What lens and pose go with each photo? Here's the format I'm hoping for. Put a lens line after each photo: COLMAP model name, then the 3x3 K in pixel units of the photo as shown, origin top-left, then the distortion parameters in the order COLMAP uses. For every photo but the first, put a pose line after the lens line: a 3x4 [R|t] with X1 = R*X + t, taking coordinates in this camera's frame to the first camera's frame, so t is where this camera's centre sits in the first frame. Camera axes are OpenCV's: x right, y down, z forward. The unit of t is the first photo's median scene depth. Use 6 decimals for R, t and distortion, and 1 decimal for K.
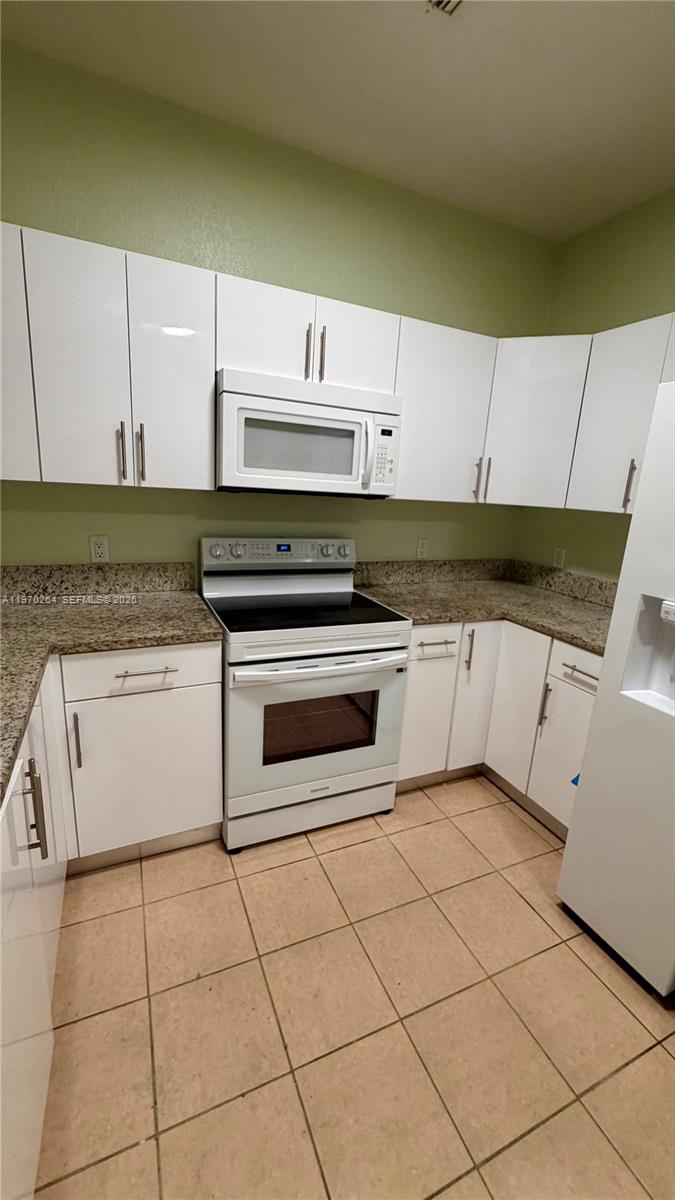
lens RADIAL K [[477.5, 0, 336.2], [0, 477.5, 596.4], [0, 0, 1]] dist [-0.000238, 0.000242]
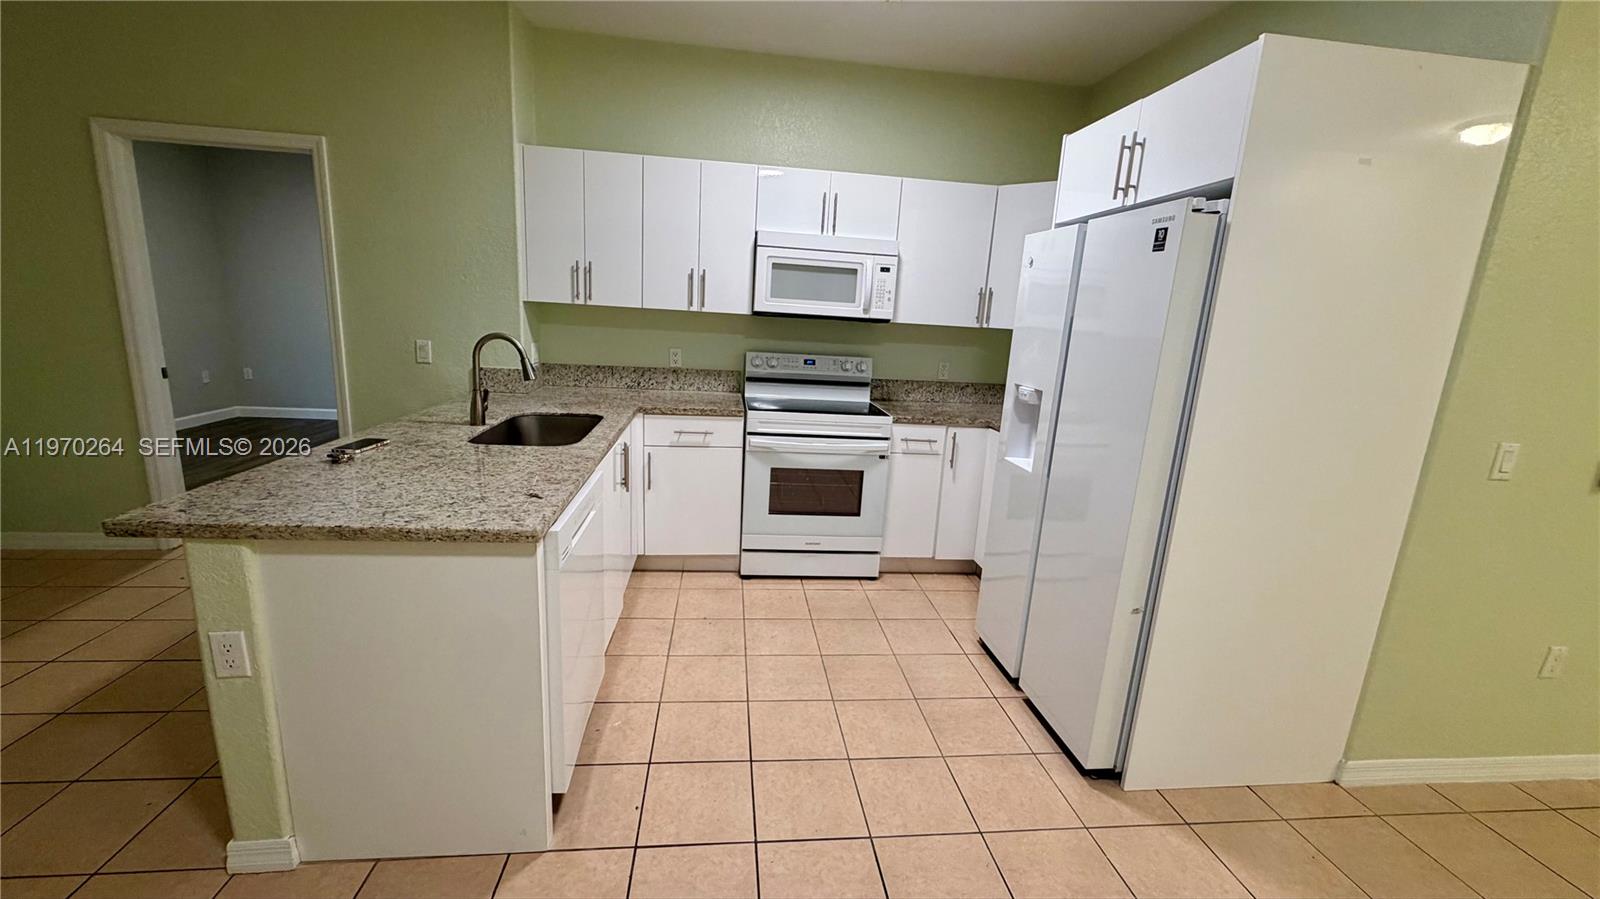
lens RADIAL K [[636.7, 0, 798.3], [0, 636.7, 449.6], [0, 0, 1]] dist [-0.000238, 0.000242]
pose [[0.951703, 0.060149, -0.301069, 0.433646], [-0.071935, 0.997010, -0.028204, 0.202191], [0.298473, 0.048499, 0.953185, -0.671801]]
